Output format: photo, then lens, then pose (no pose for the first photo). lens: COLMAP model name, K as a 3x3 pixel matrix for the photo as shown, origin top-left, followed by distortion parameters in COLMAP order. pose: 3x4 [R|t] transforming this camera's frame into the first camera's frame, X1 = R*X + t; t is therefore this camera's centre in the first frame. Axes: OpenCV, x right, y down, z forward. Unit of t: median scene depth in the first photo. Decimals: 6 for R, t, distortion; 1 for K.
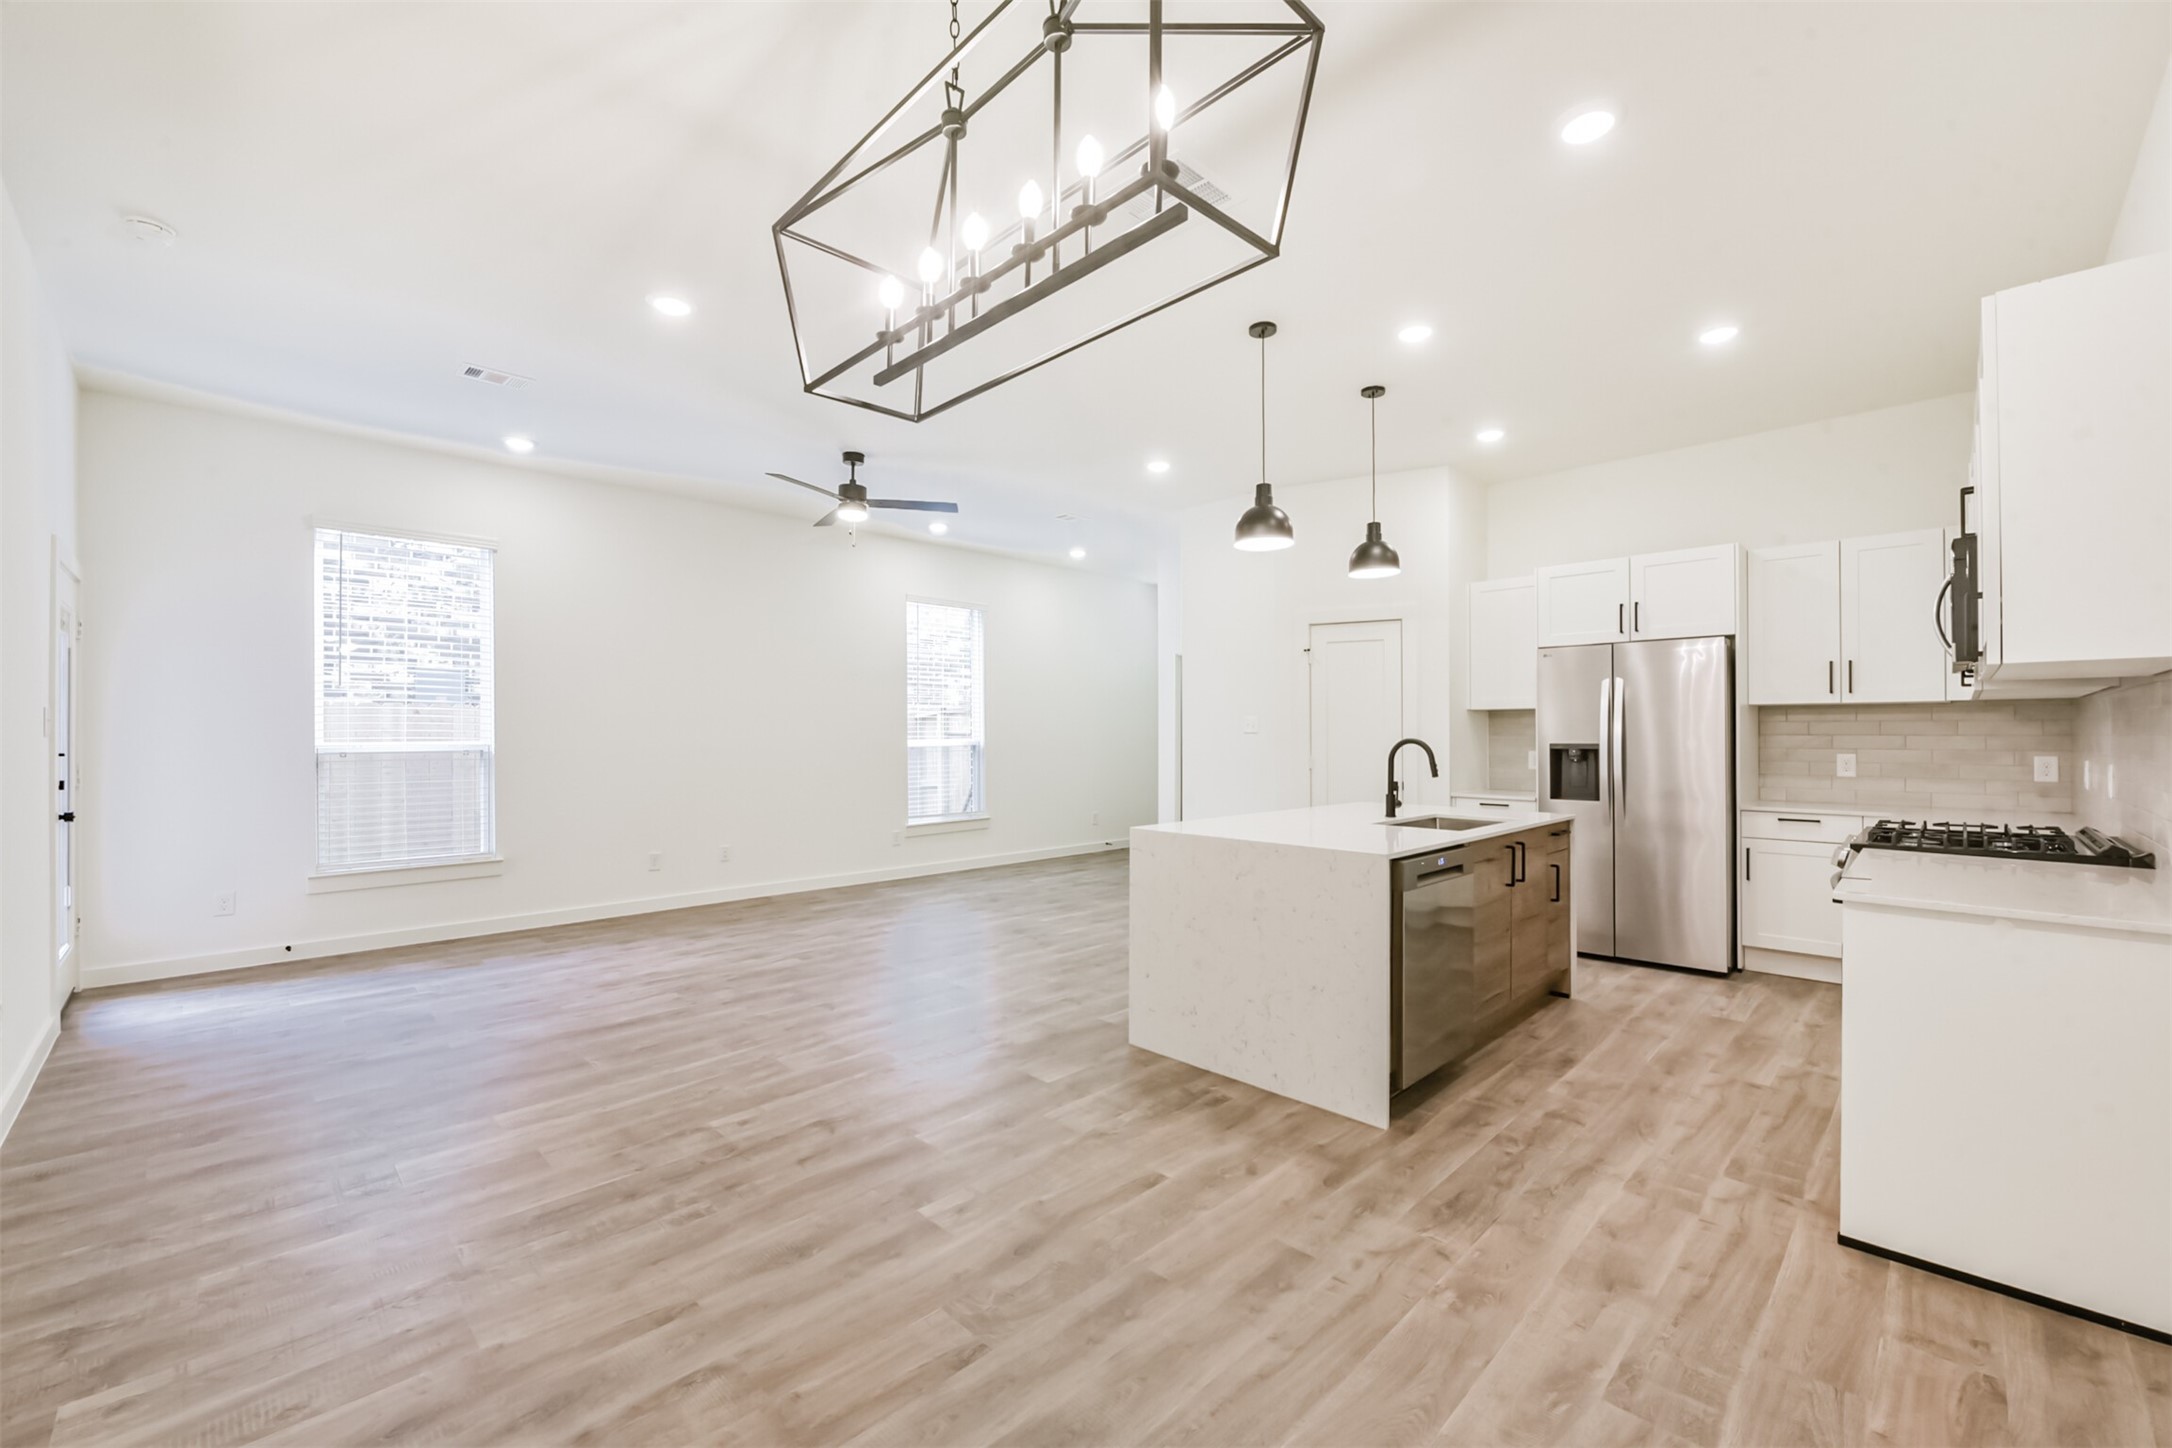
lens RADIAL K [[875.5, 0, 1093.9], [0, 875.5, 726.4], [0, 0, 1]] dist [-0.003663, -0.000776]
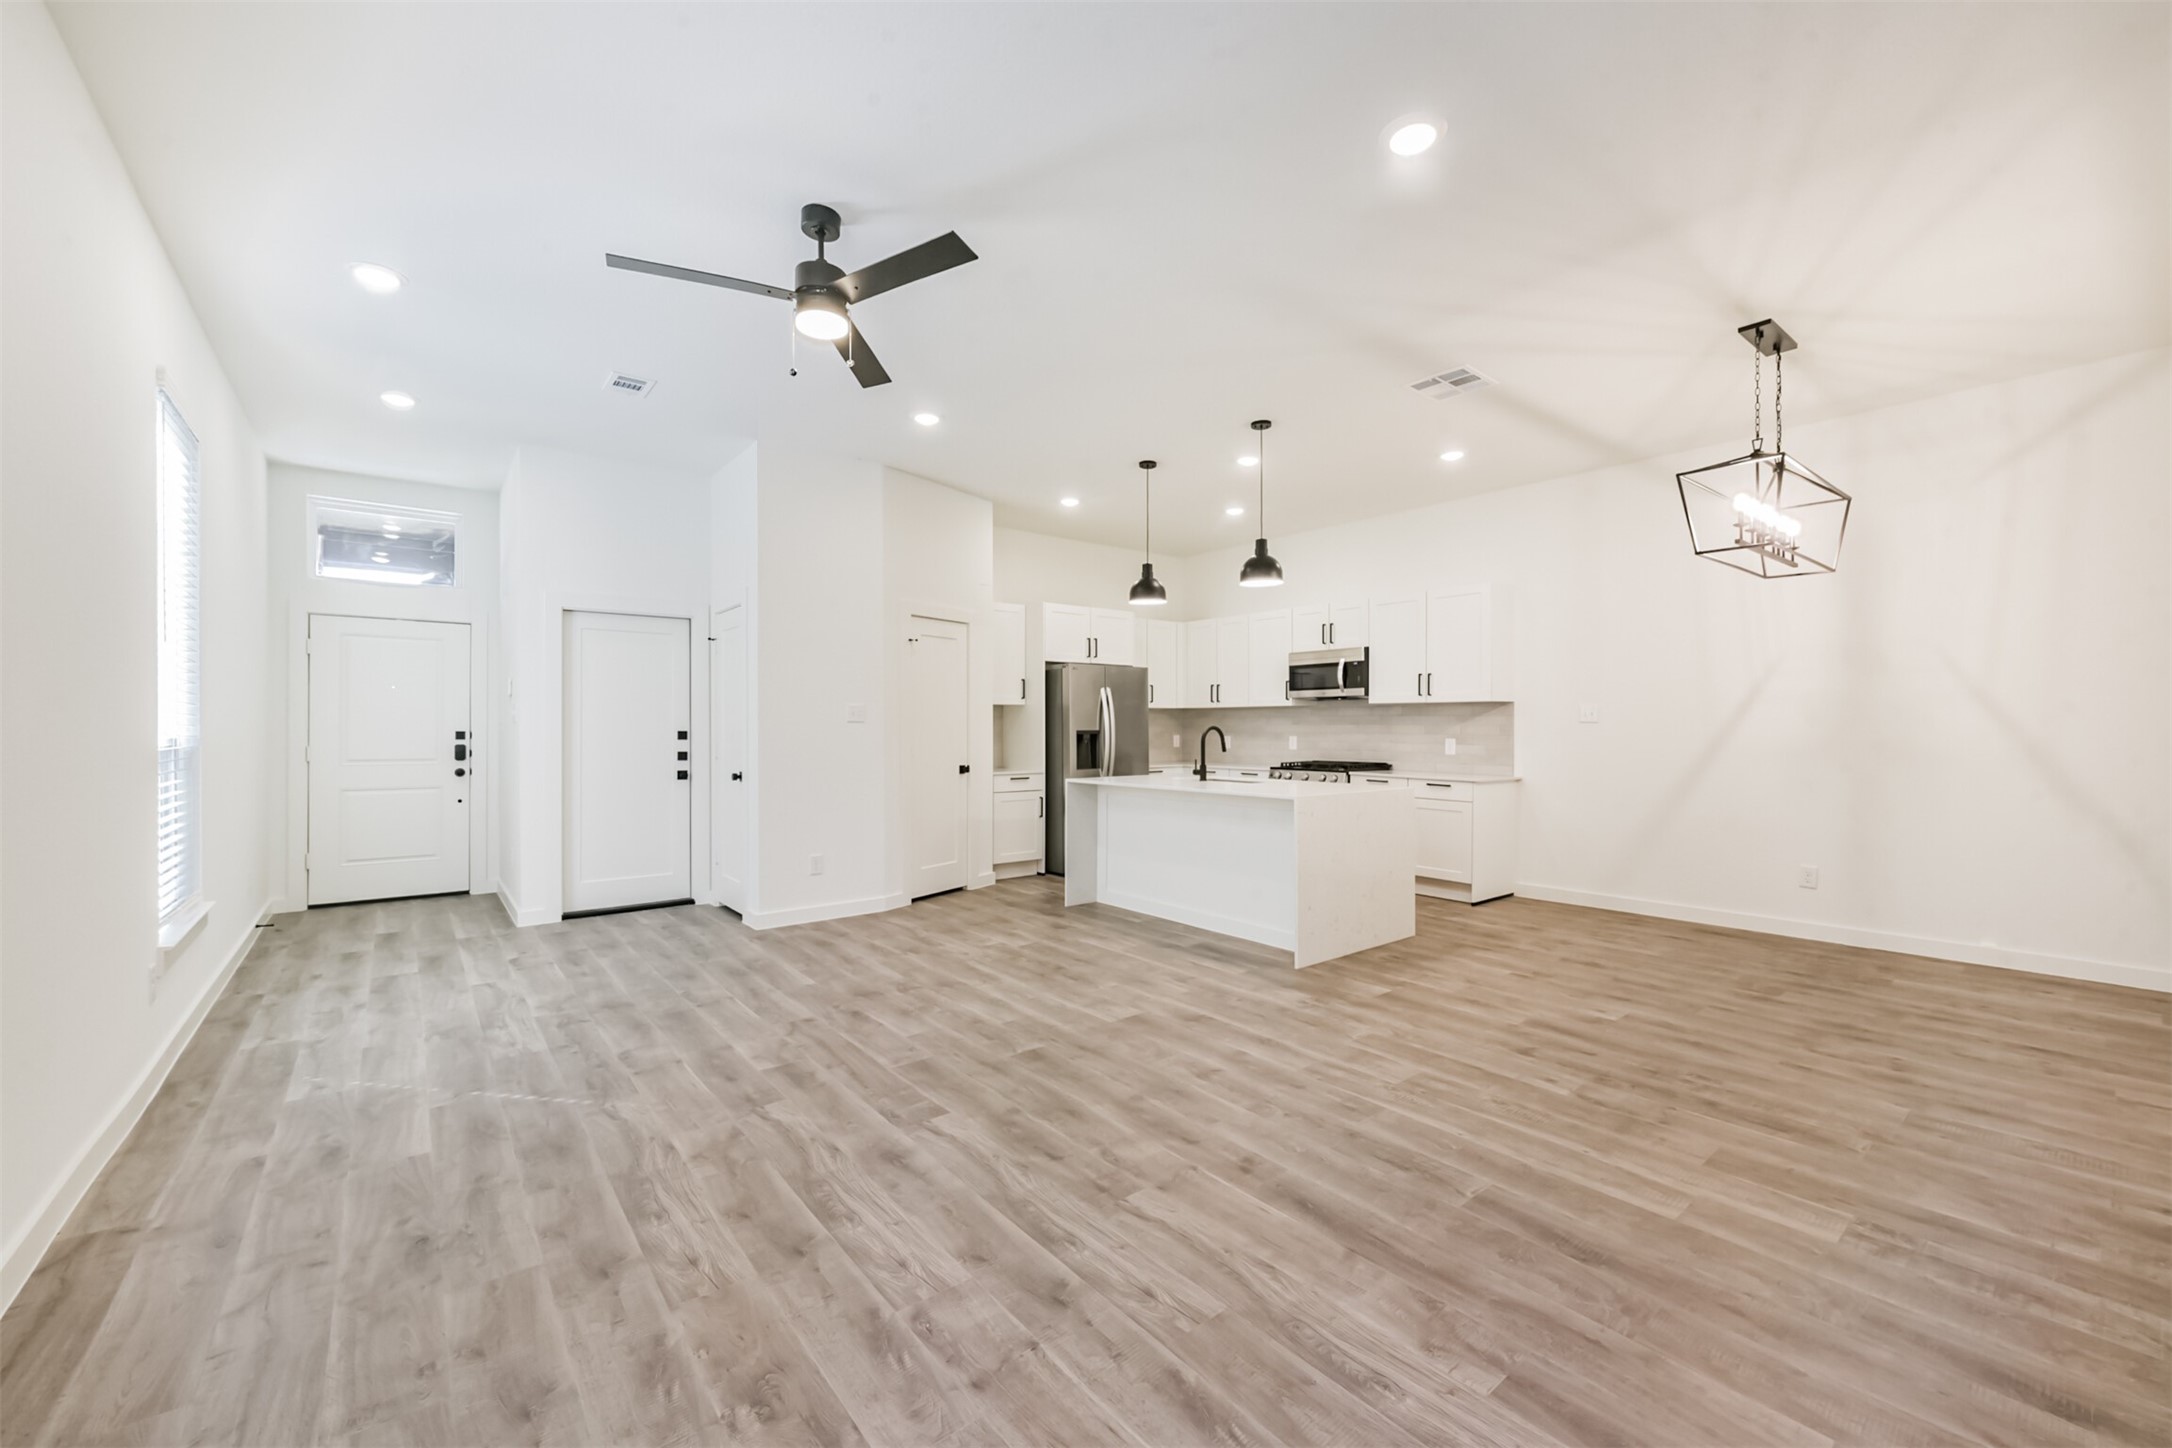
lens RADIAL K [[855.7, 0, 1092.0], [0, 855.7, 728.0], [0, 0, 1]] dist [-0.001207, -0.000776]
pose [[0.108094, -0.000703, 0.994140, -1.247638], [-0.007911, 0.999967, 0.001568, 0.018804], [-0.994109, -0.008034, 0.108085, 1.201540]]
